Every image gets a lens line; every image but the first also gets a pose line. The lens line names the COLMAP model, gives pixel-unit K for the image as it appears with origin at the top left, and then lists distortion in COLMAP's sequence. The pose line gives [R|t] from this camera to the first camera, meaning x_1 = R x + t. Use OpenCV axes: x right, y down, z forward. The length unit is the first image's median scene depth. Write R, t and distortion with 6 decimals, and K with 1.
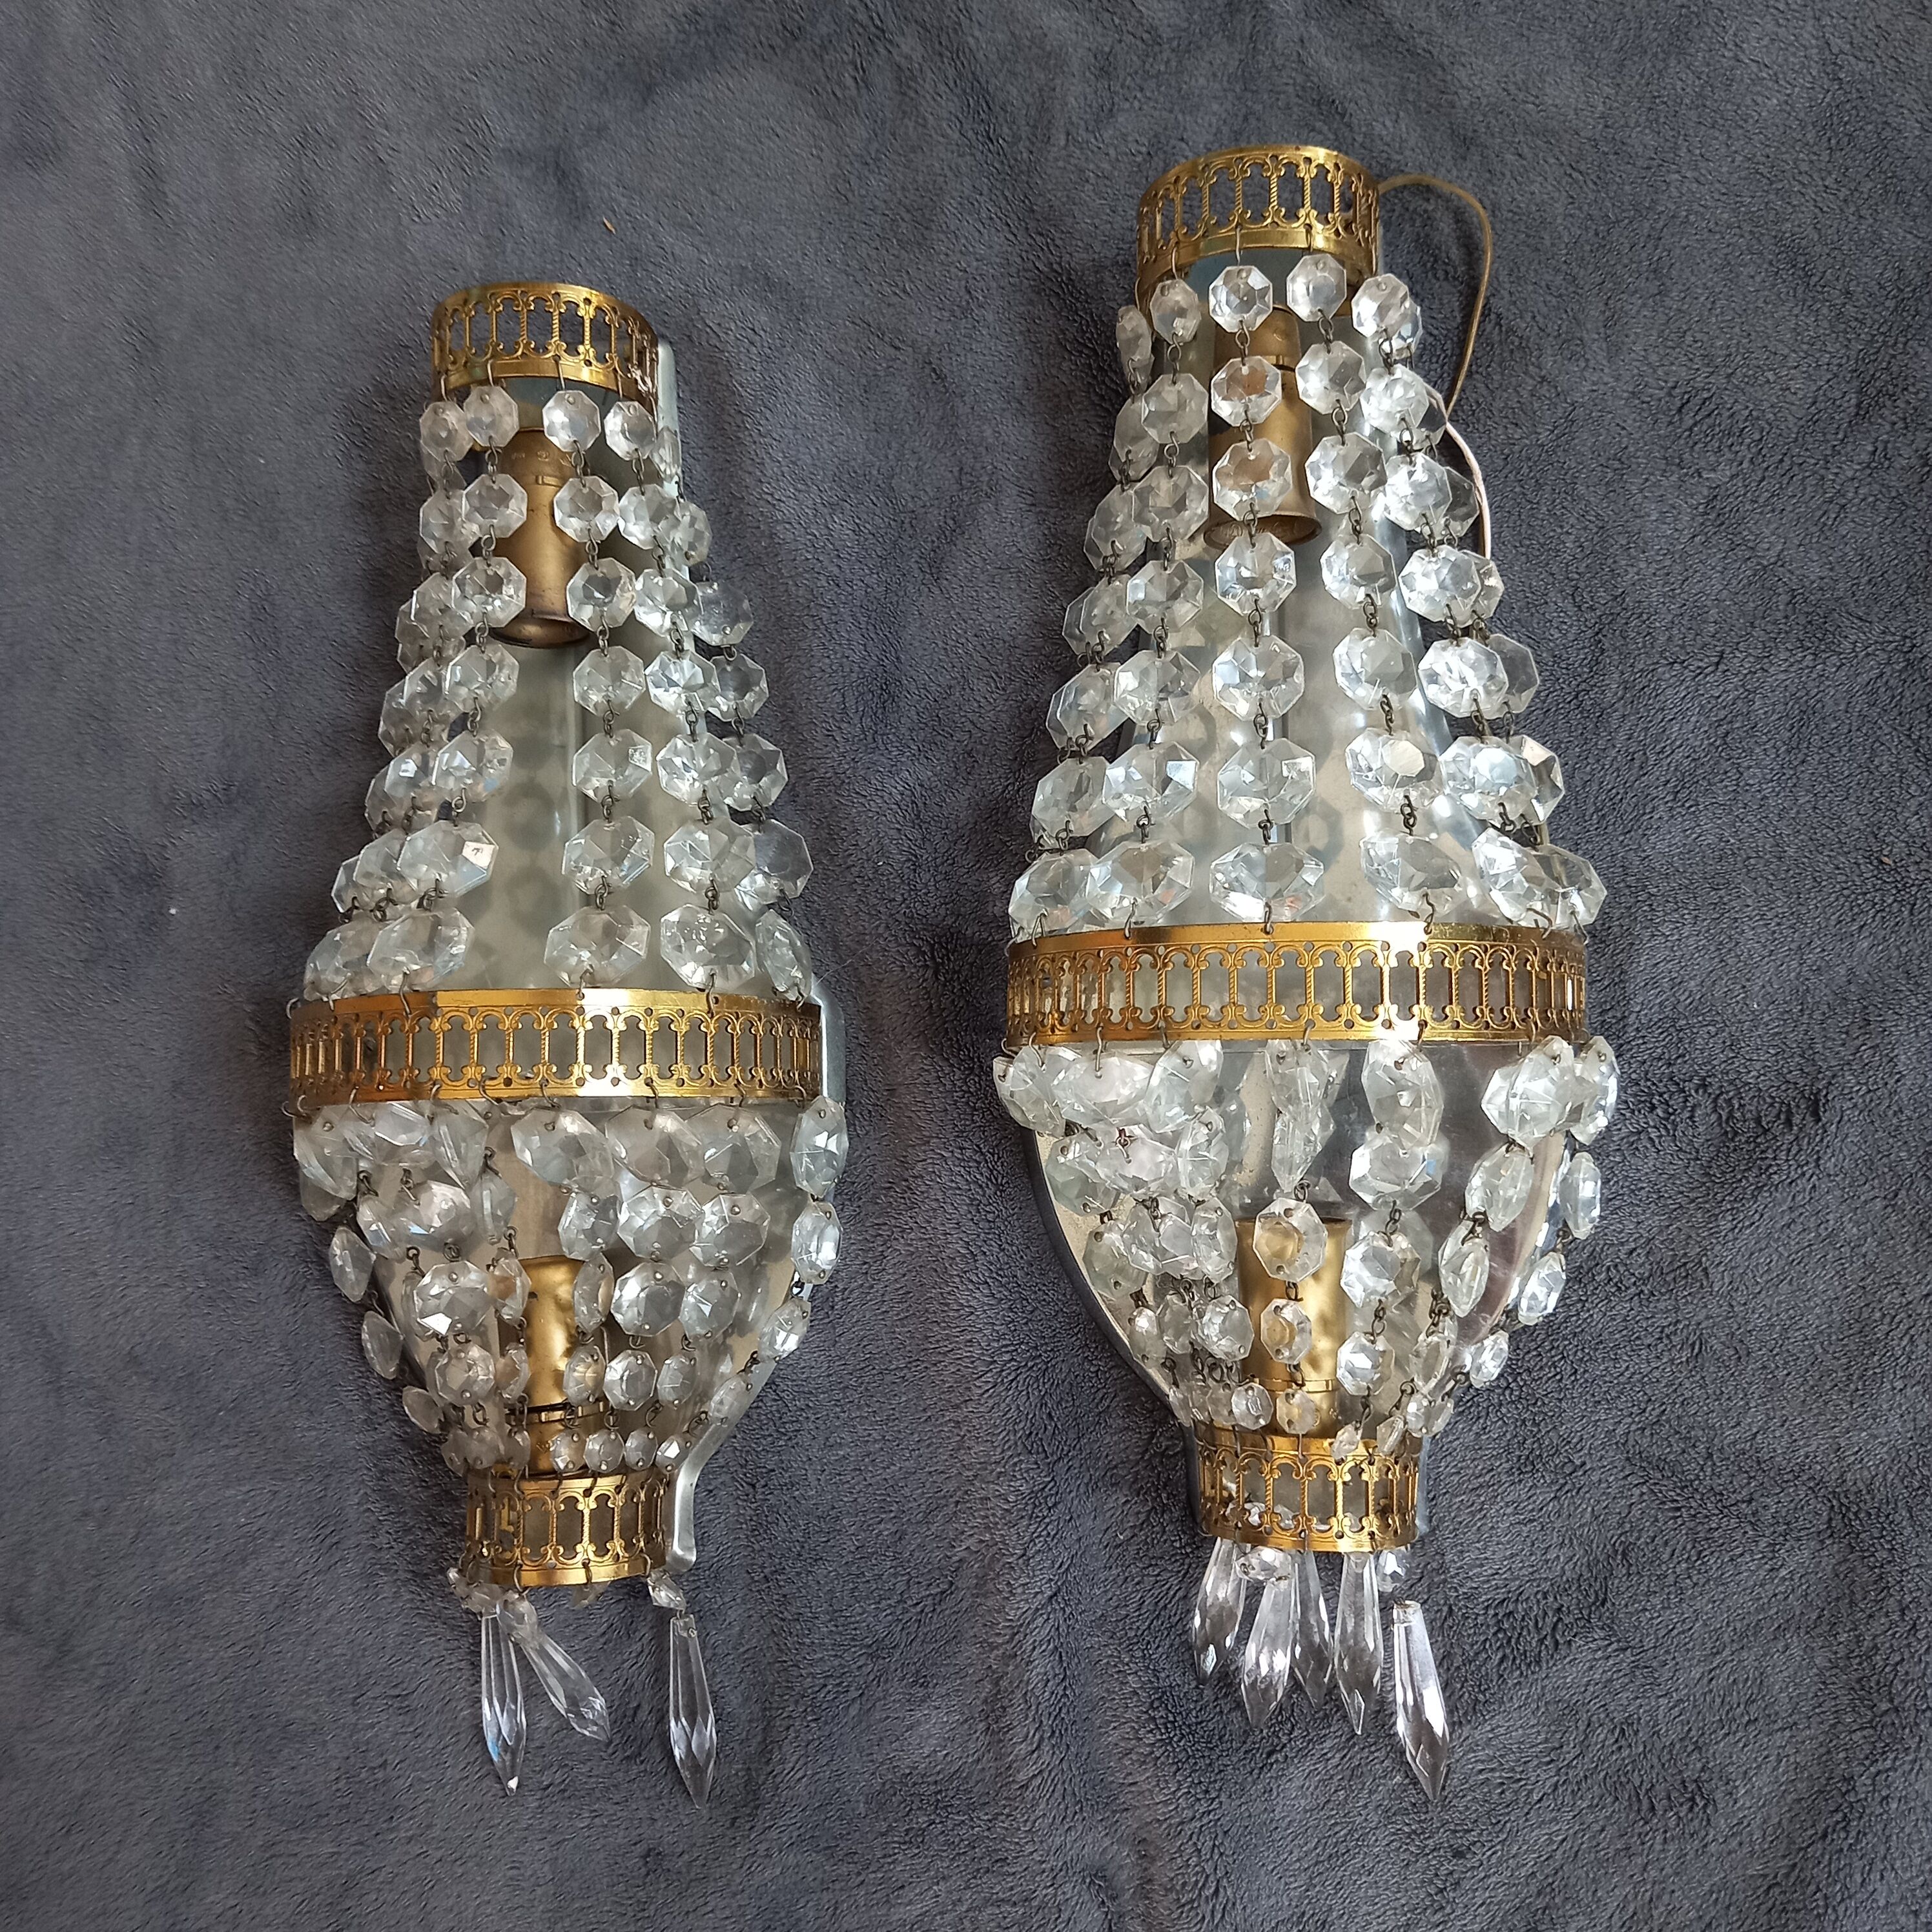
lens RADIAL K [[1960.1, 0, 973.0], [0, 1960.1, 928.5], [0, 0, 1]] dist [0.164145, -0.090266]
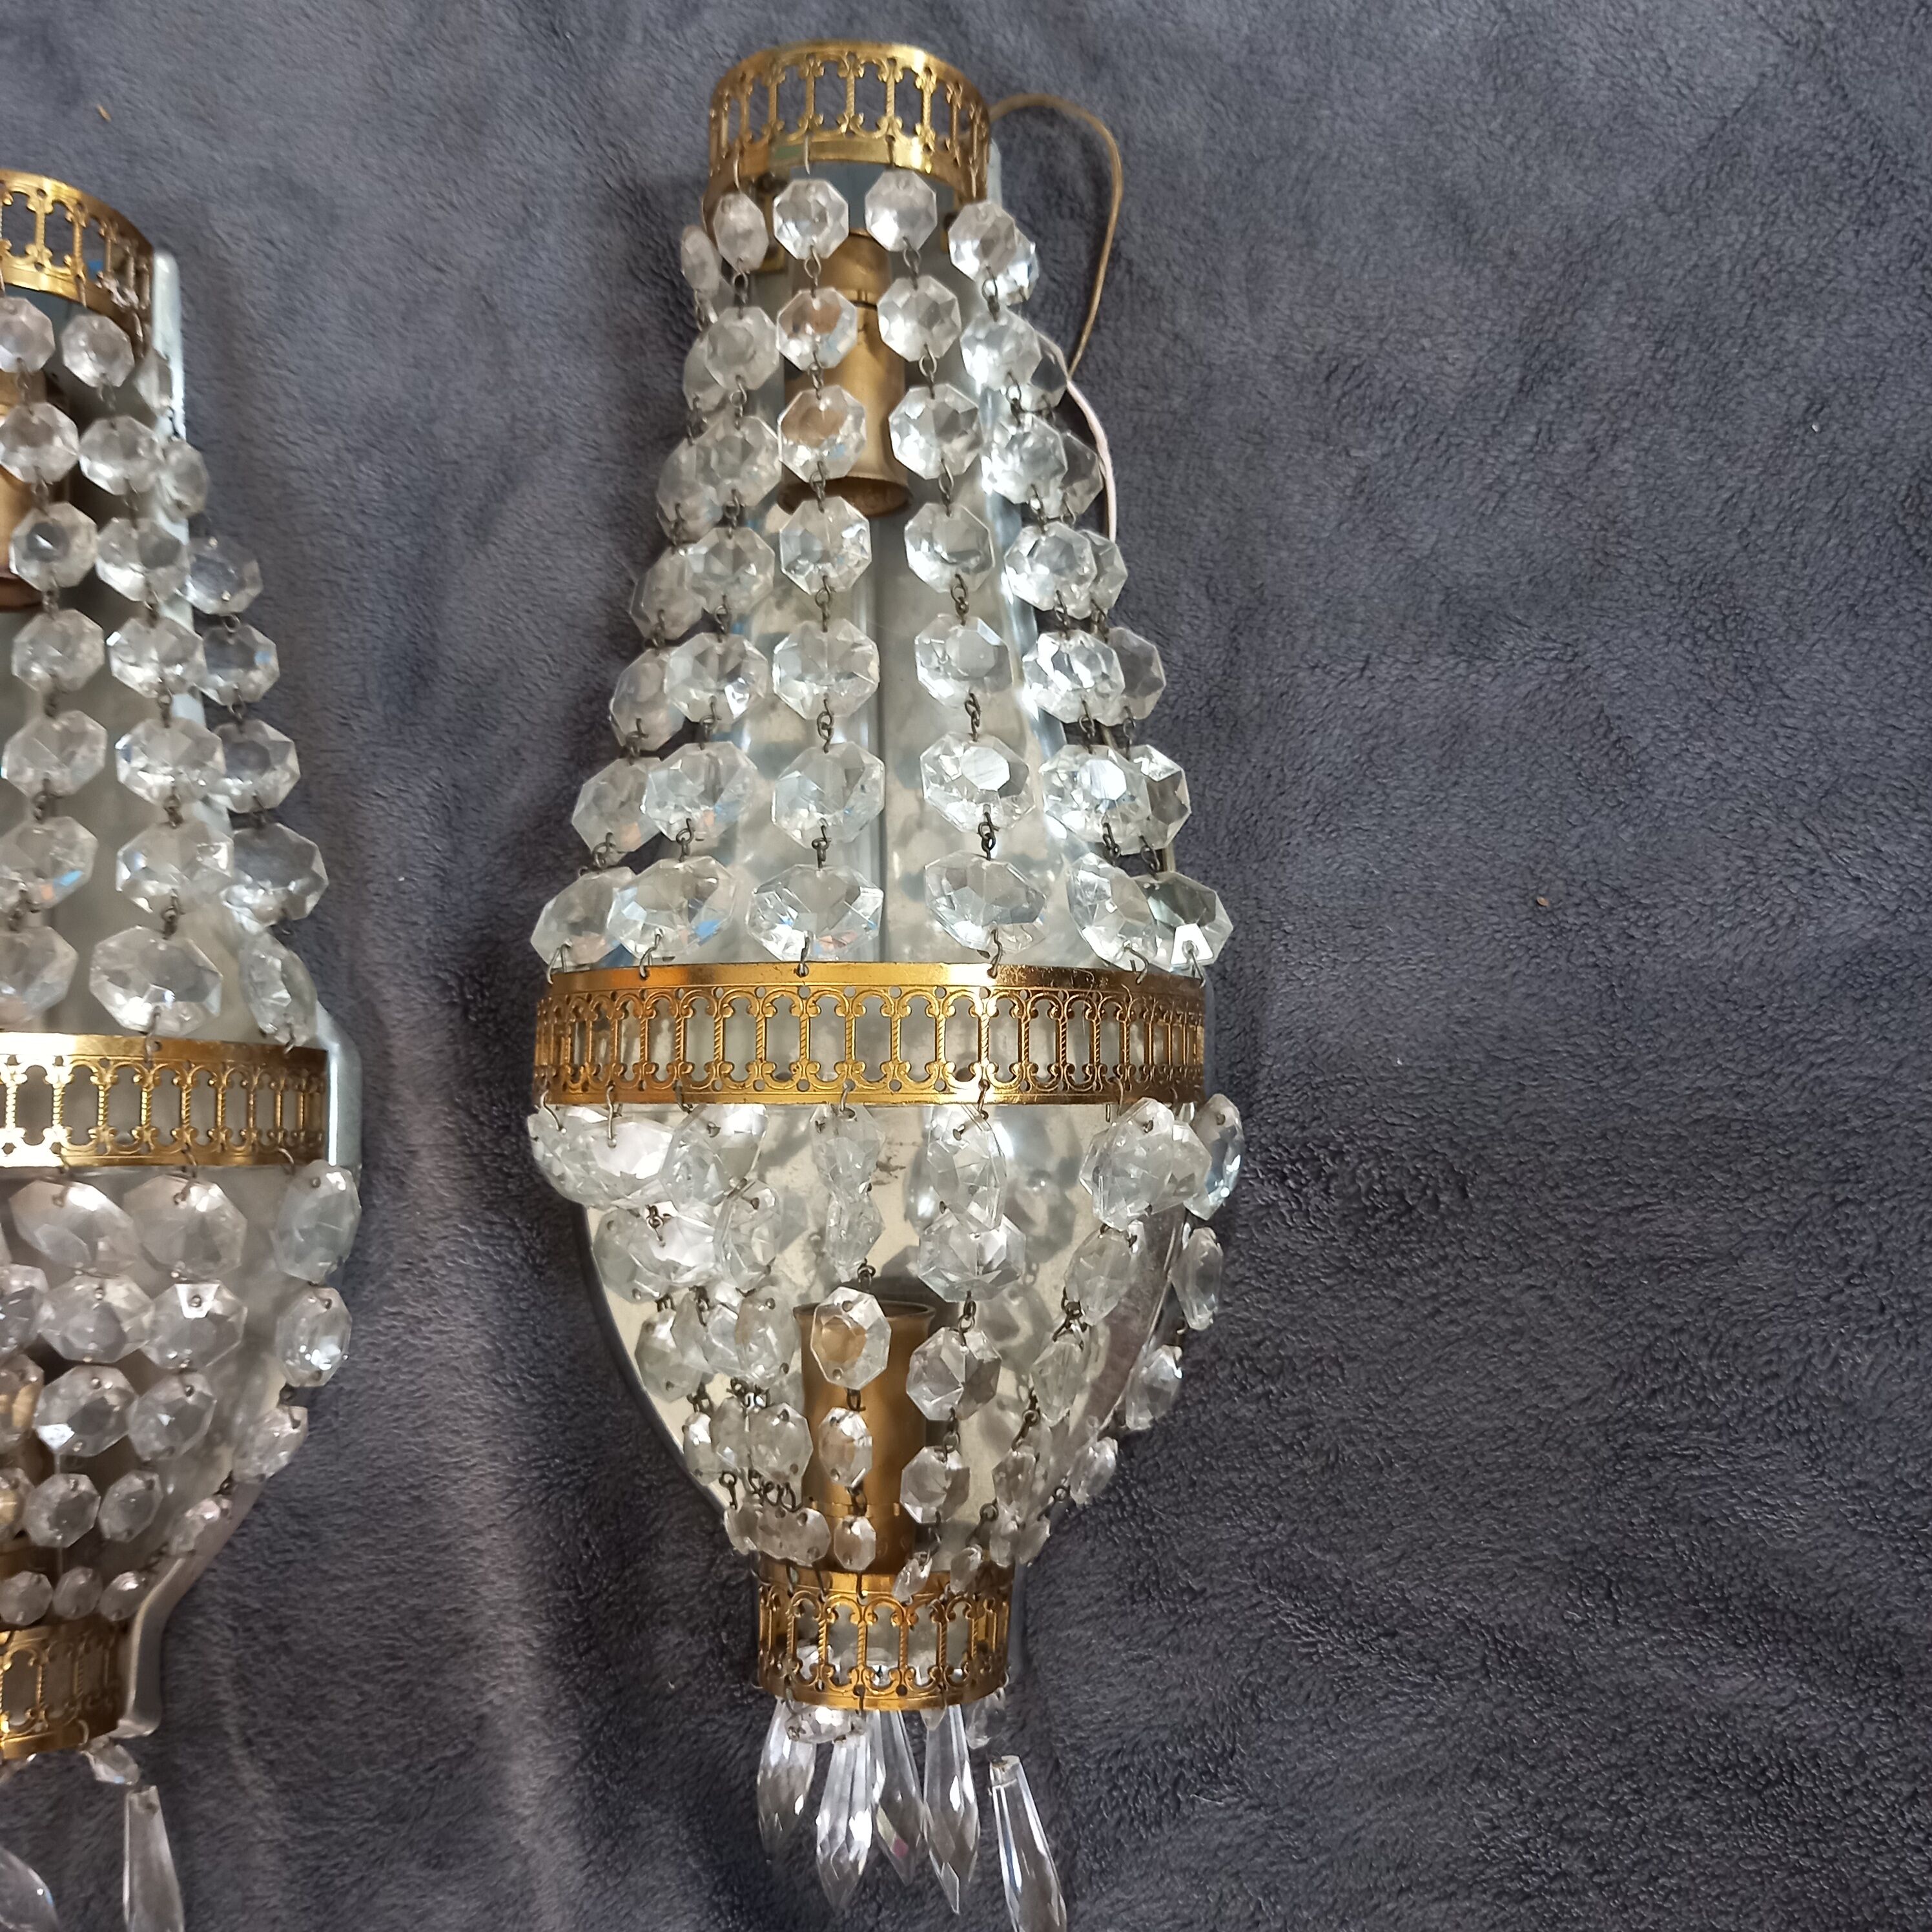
lens RADIAL K [[1958.6, 0, 966.6], [0, 1958.6, 920.3], [0, 0, 1]] dist [0.139623, -0.085986]
pose [[0.998618, 0.016777, 0.049805, 0.156018], [-0.016179, 0.999792, -0.012378, -0.009617], [-0.050002, 0.011555, 0.998682, 0.152009]]
